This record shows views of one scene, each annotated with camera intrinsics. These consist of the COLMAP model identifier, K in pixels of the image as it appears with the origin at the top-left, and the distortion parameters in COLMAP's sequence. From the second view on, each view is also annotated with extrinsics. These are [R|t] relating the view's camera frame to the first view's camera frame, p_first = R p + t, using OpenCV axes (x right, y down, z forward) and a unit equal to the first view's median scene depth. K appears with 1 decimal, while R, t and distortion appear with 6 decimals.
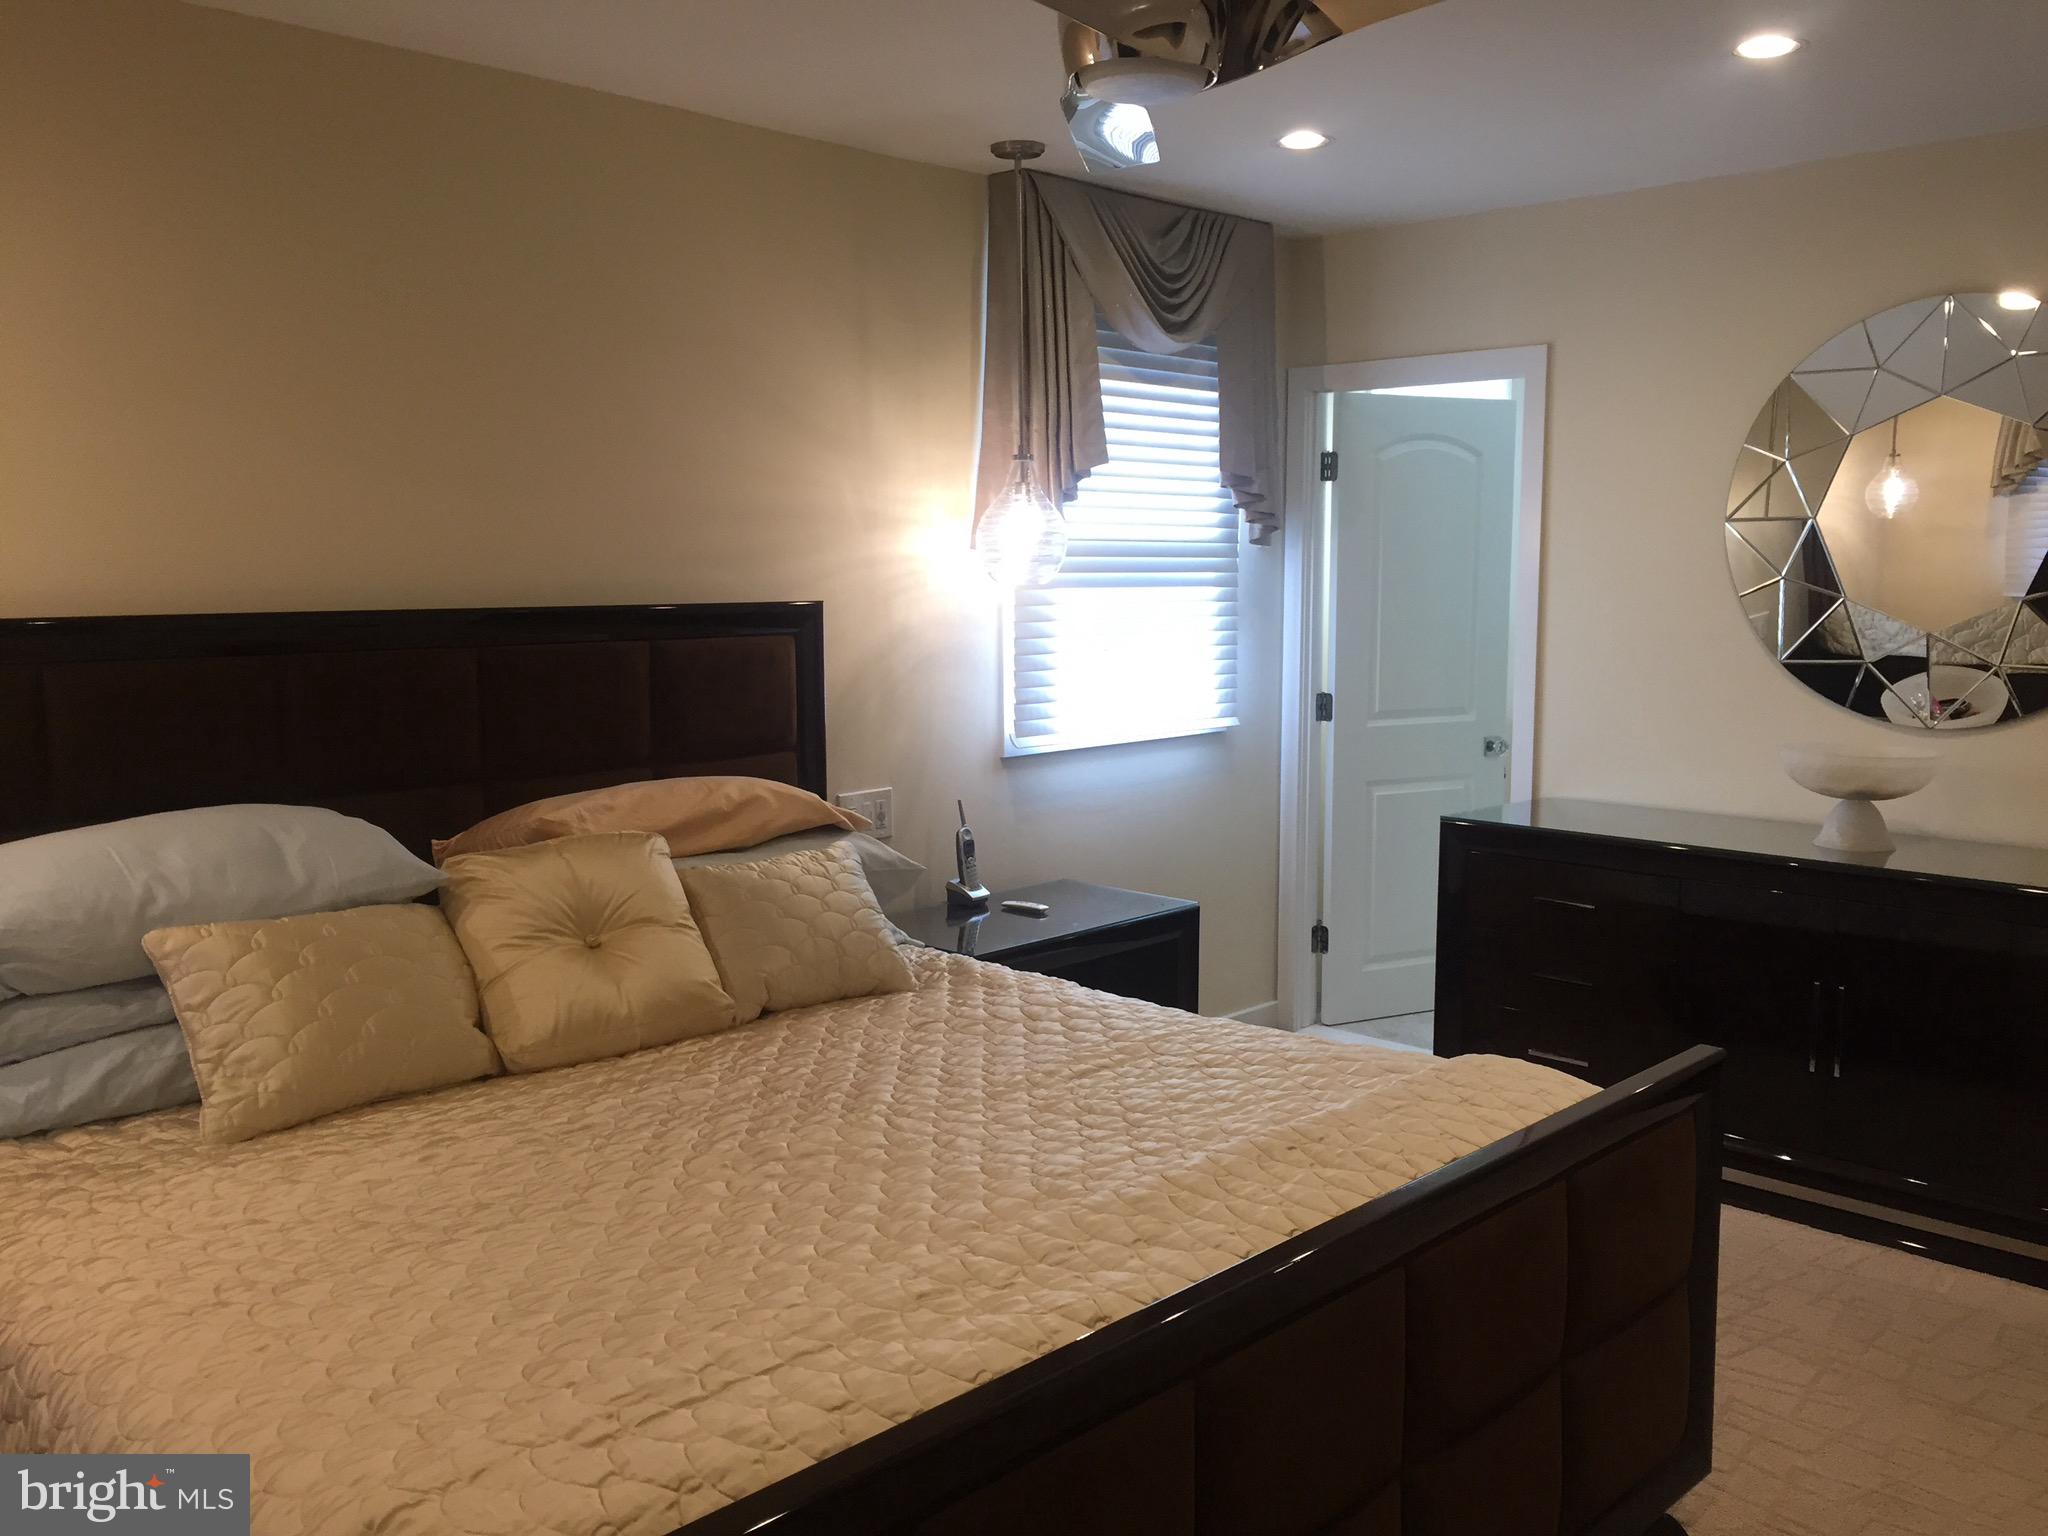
lens RADIAL K [[1728.4, 0, 1031.5], [0, 1728.4, 760.7], [0, 0, 1]] dist [0.099552, -0.153682]
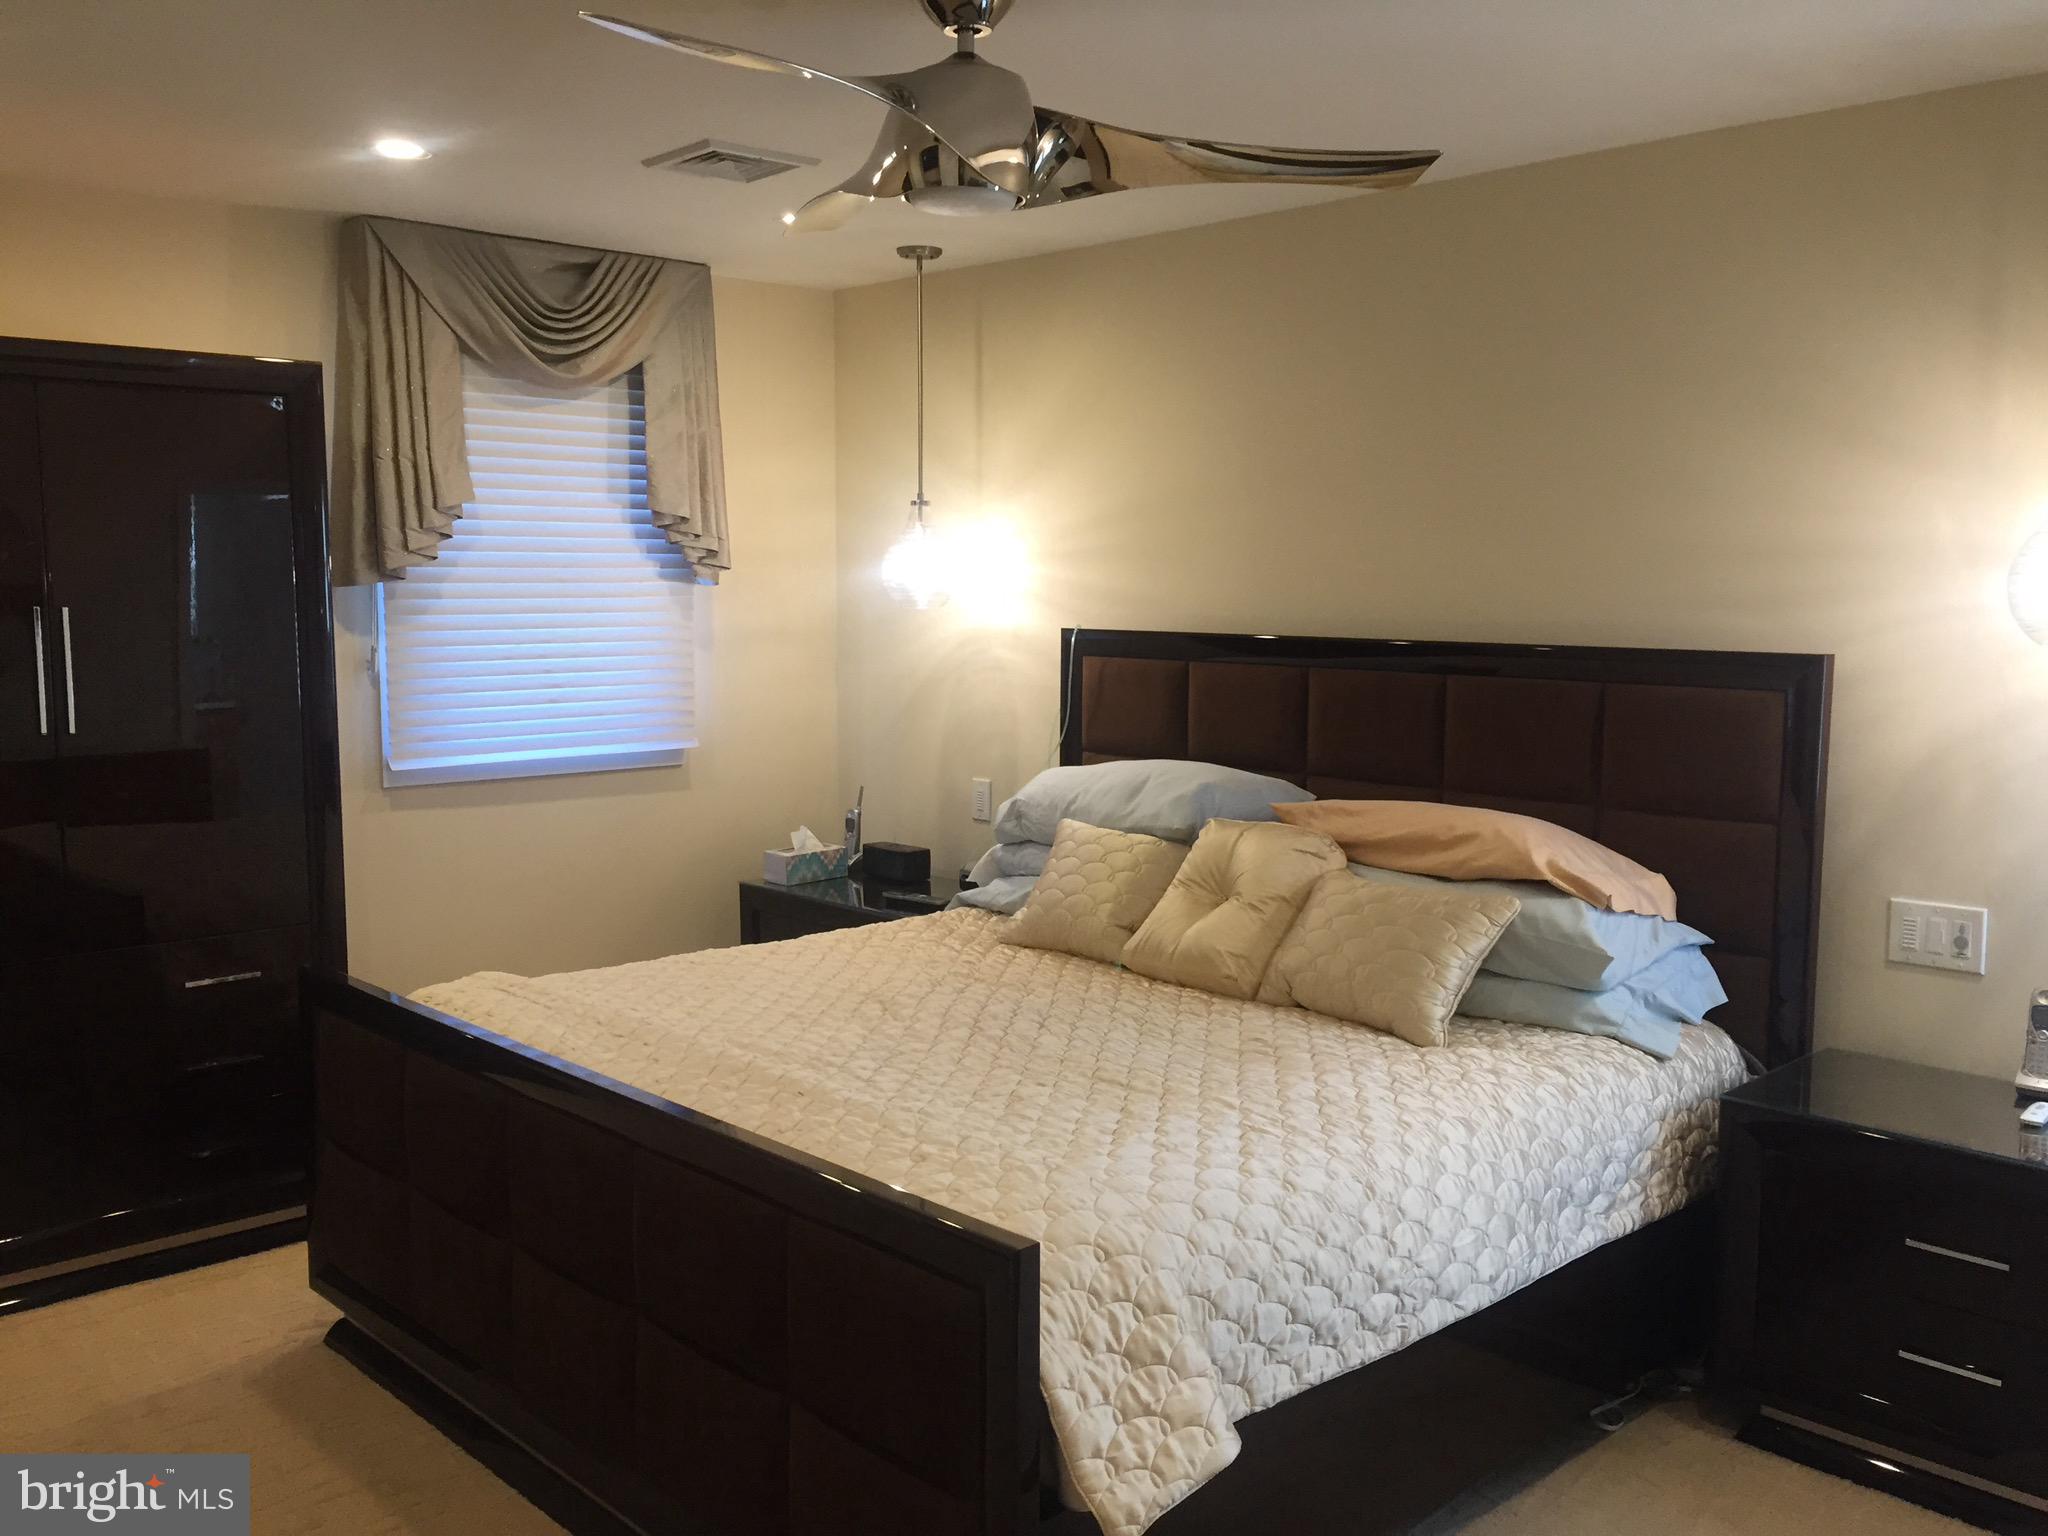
lens RADIAL K [[1811.0, 0, 1024.0], [0, 1811.0, 768.0], [0, 0, 1]] dist [0.057424, 0.004028]
pose [[-0.038337, 0.113765, -0.992768, 1.090339], [-0.120370, 0.985738, 0.117607, -0.134226], [0.991989, 0.124008, -0.024097, 0.908609]]
